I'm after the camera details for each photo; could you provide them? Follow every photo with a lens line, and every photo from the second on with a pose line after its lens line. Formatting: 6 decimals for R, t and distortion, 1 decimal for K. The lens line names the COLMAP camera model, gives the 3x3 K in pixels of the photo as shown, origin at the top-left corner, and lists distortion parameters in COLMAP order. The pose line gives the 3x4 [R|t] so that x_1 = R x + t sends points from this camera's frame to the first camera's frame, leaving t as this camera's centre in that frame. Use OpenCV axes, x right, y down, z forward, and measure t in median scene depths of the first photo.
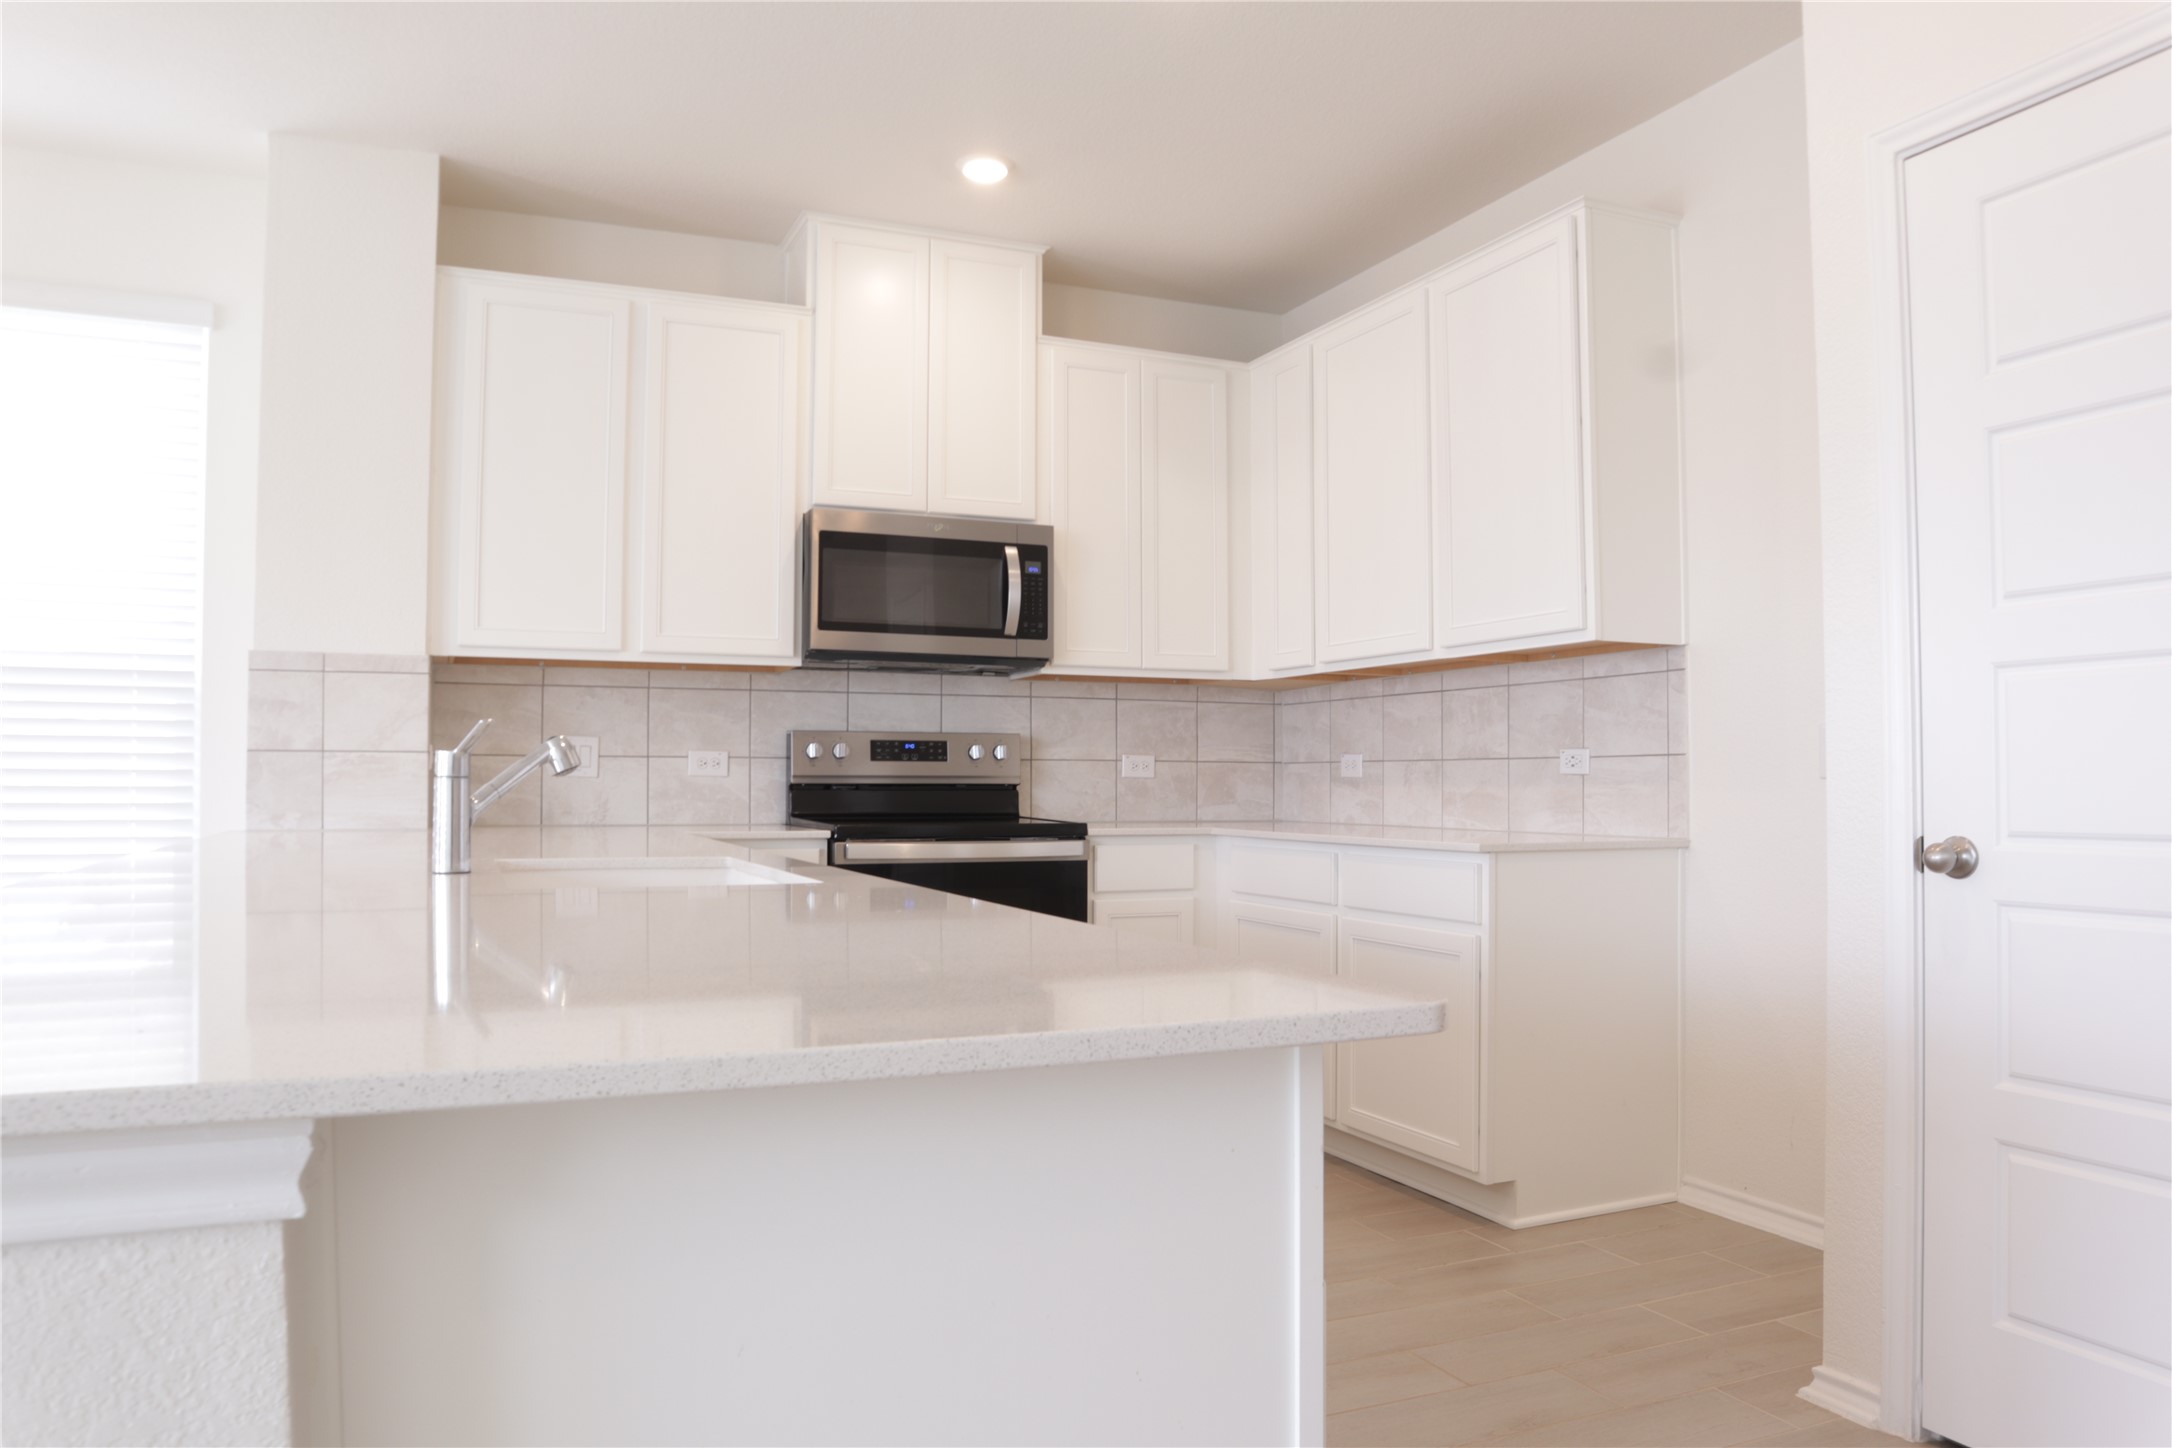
lens RADIAL K [[1510.9, 0, 1068.7], [0, 1510.9, 745.3], [0, 0, 1]] dist [-0.126673, 0.083228]
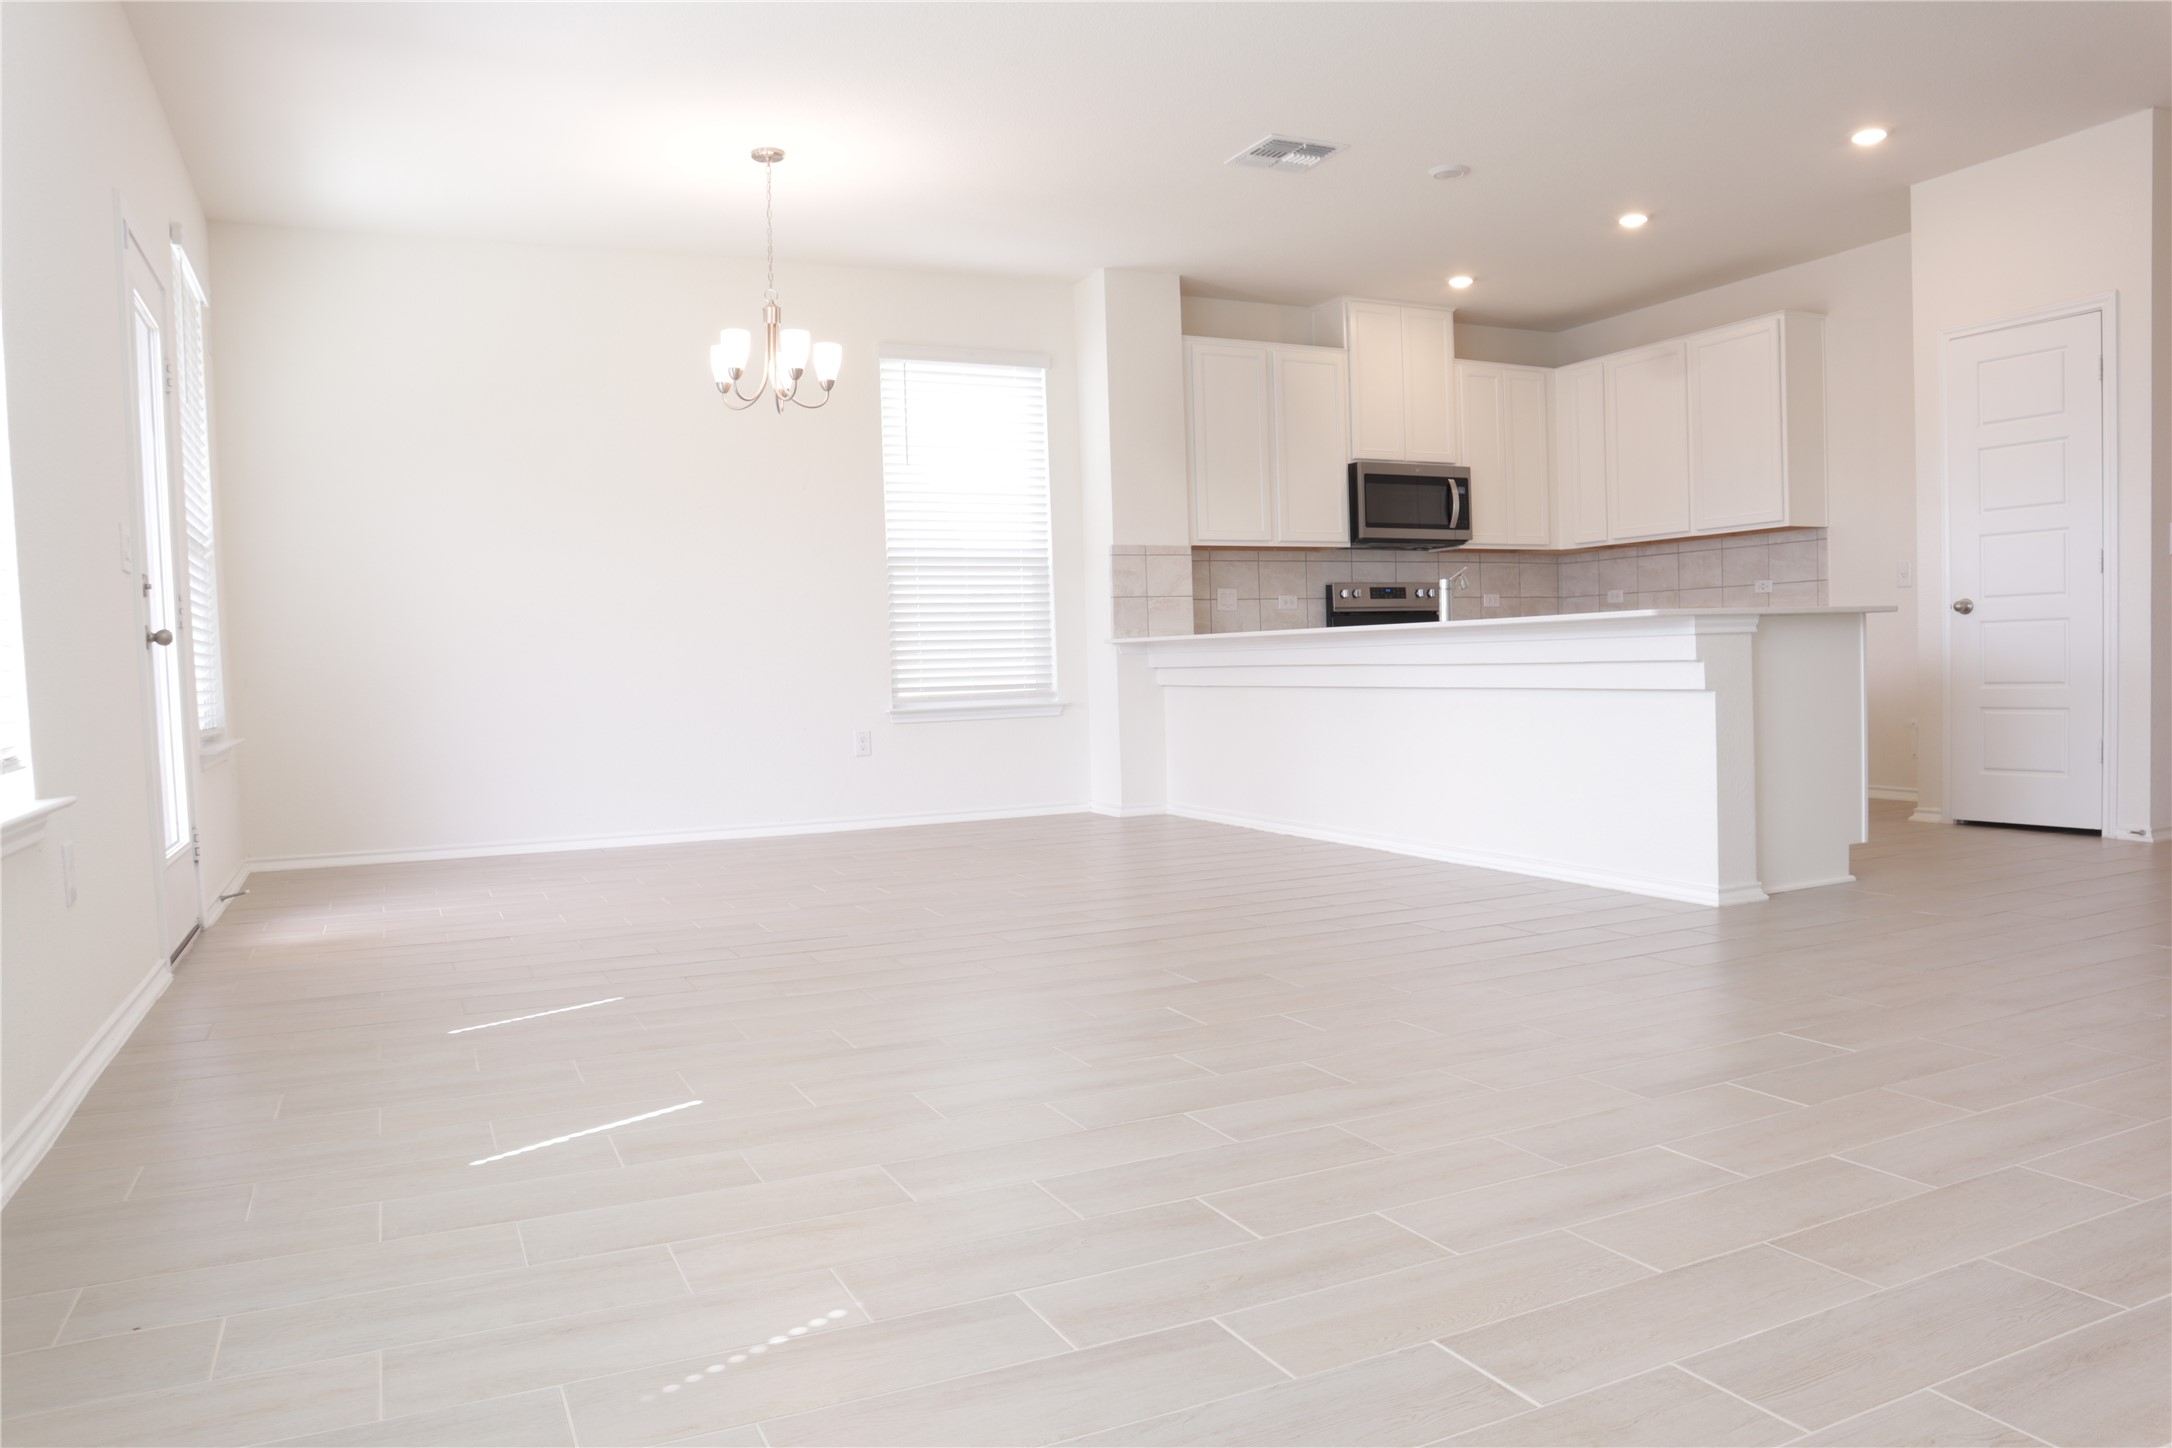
lens RADIAL K [[1510.9, 0, 1064.7], [0, 1510.9, 759.9], [0, 0, 1]] dist [-0.126673, 0.083228]
pose [[0.998749, -0.035909, 0.034806, -0.587237], [0.032735, 0.995598, 0.087821, 0.033655], [-0.037807, -0.086572, 0.995528, -0.825782]]
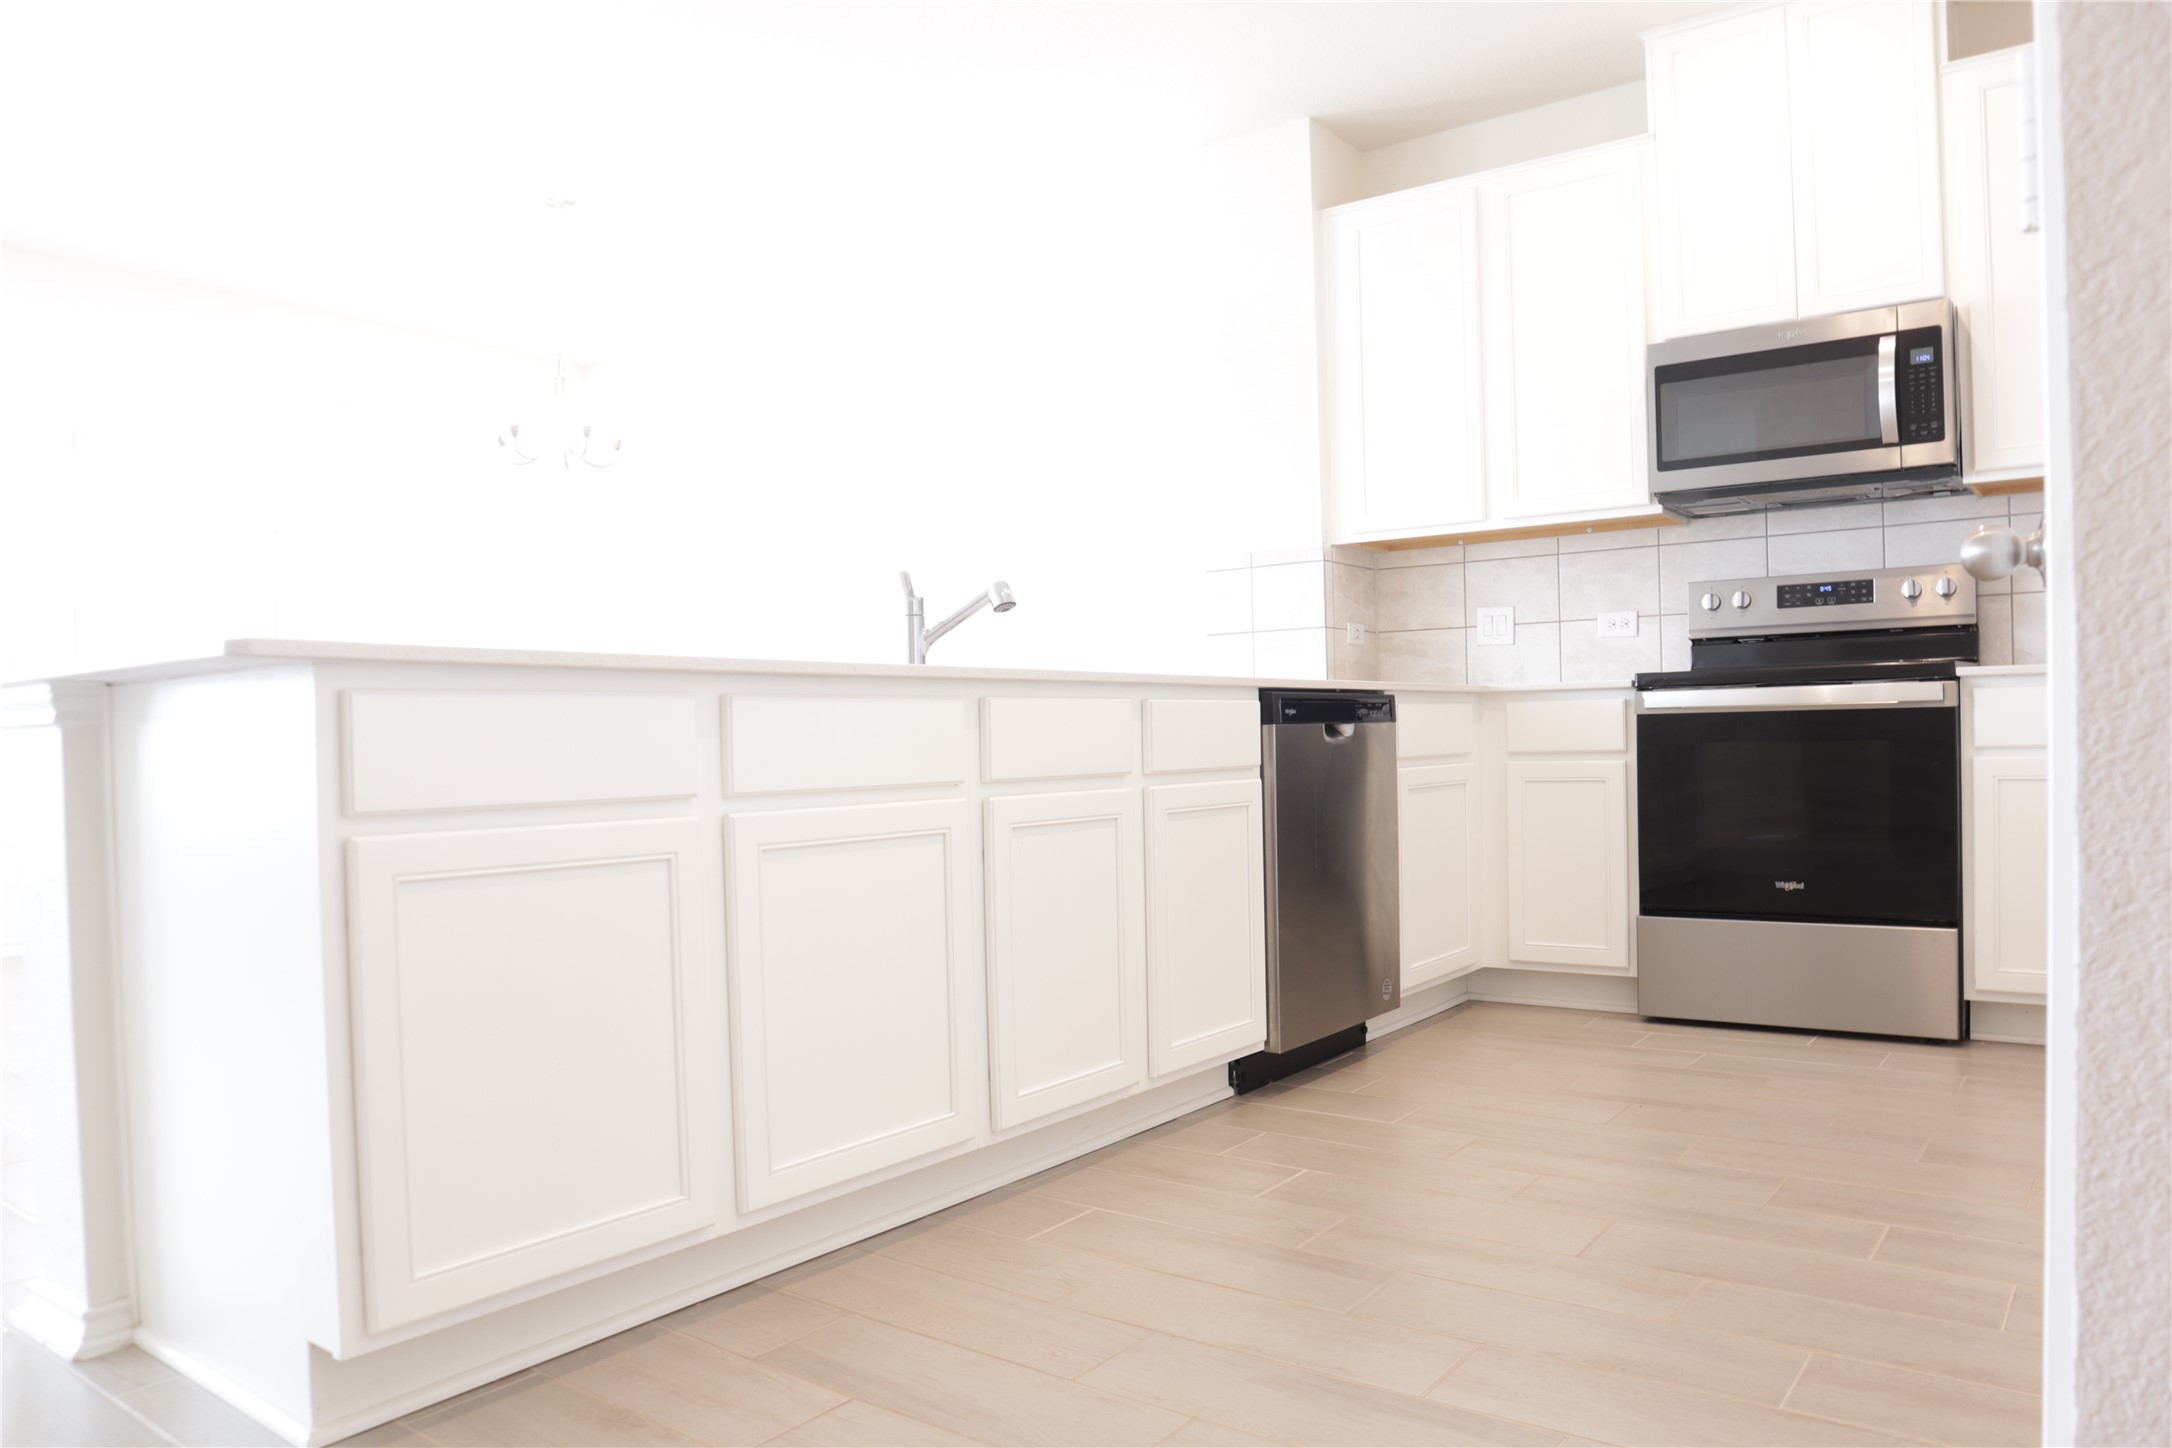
lens RADIAL K [[1510.9, 0, 1071.0], [0, 1510.9, 754.0], [0, 0, 1]] dist [-0.126673, 0.083228]
pose [[0.500277, -0.004049, -0.865856, 0.433272], [0.043503, 0.998844, 0.020464, 0.062757], [0.864772, -0.047905, 0.499875, 0.197260]]
